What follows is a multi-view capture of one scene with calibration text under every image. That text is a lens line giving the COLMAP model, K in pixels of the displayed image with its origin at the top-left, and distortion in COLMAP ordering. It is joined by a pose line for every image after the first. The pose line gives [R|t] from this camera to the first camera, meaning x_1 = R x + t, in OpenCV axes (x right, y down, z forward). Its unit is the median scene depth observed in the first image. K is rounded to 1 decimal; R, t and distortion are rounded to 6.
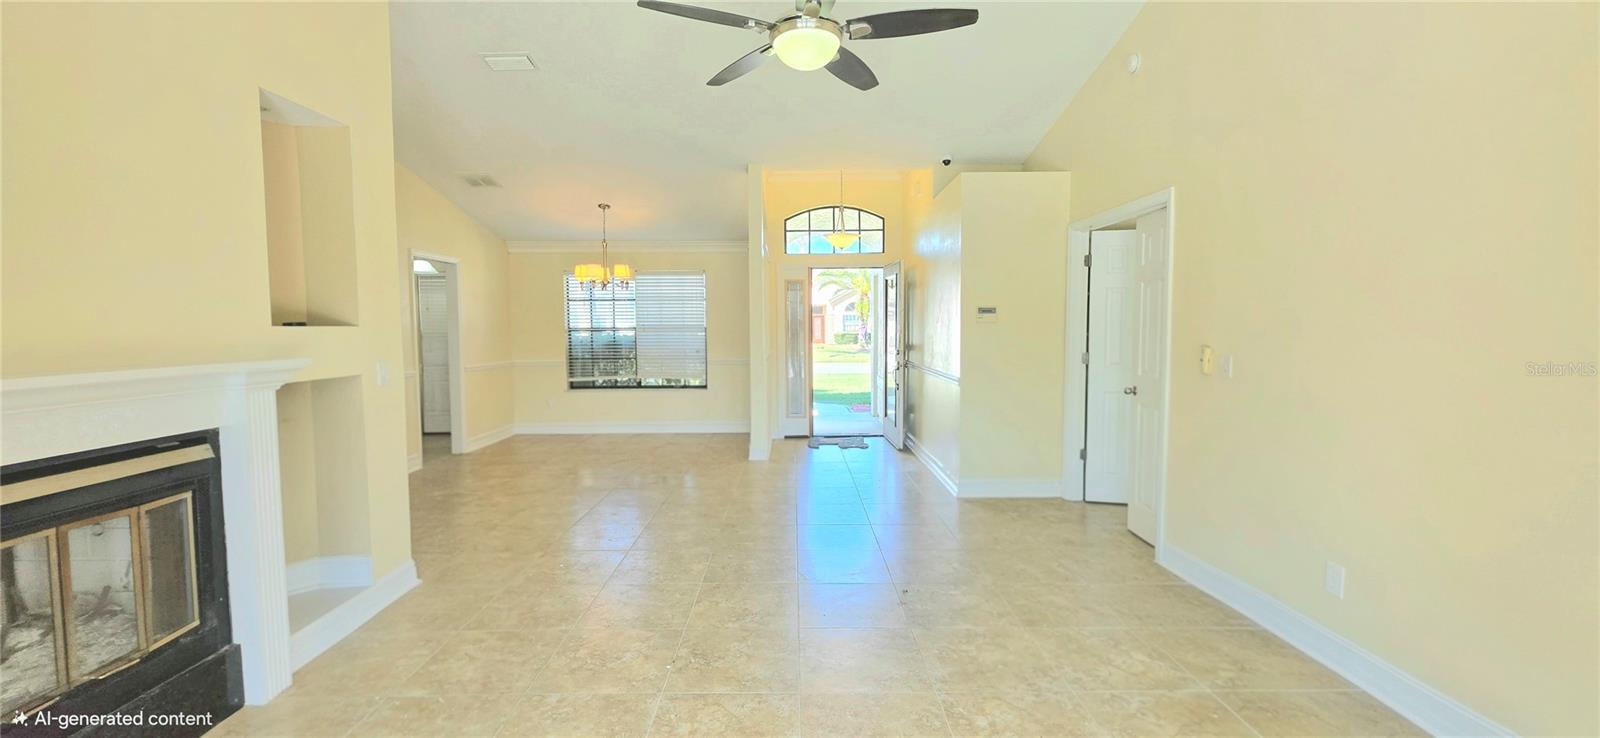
lens RADIAL K [[642.7, 0, 801.2], [0, 642.7, 365.2], [0, 0, 1]] dist [-0.002976, 0.000470]
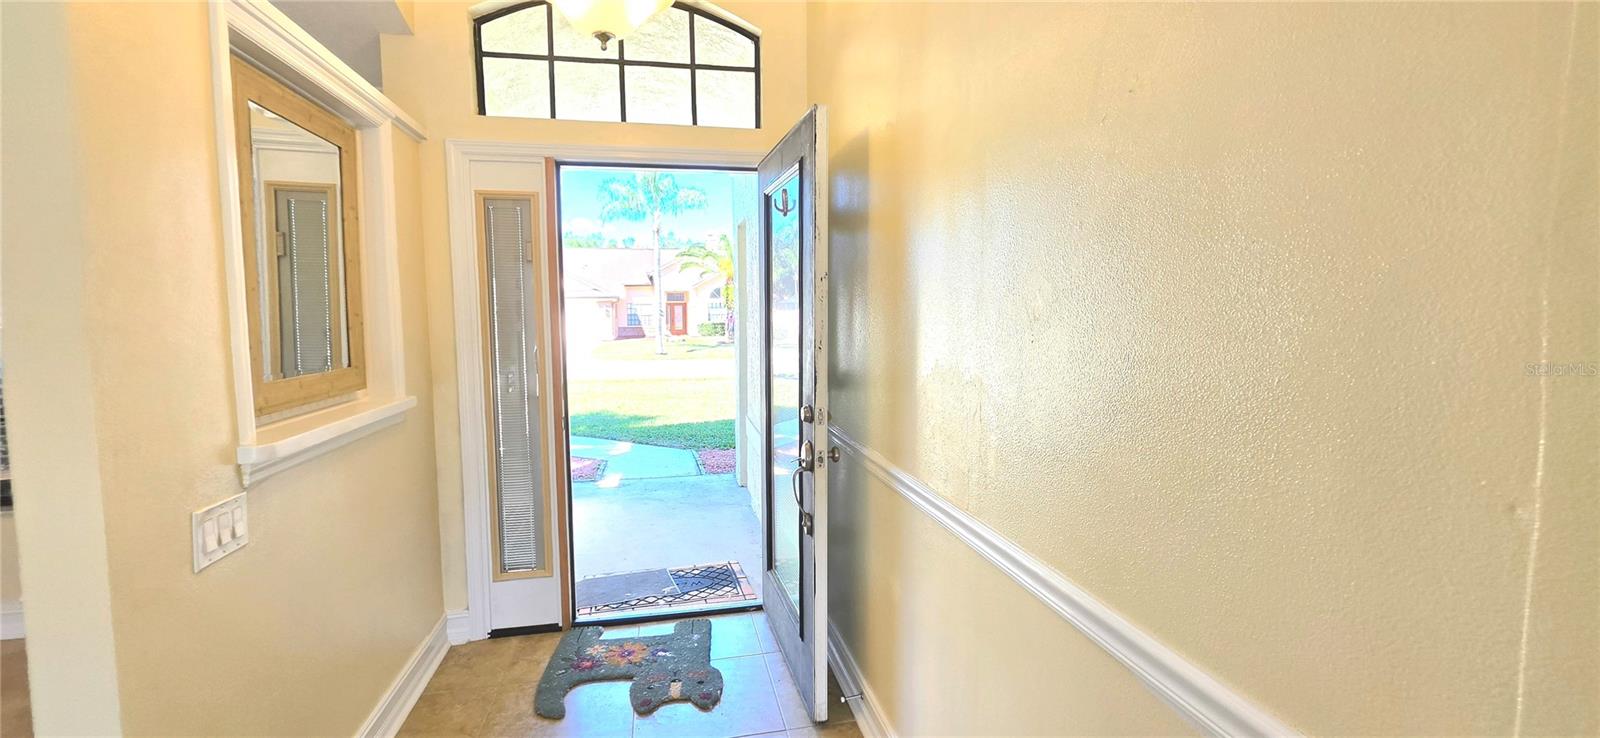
lens RADIAL K [[642.7, 0, 795.0], [0, 642.7, 362.9], [0, 0, 1]] dist [-0.002976, 0.000470]
pose [[0.981266, -0.012154, 0.192274, 0.074507], [0.009302, 0.999833, 0.015725, -0.043980], [-0.192433, -0.013642, 0.981215, 0.617263]]
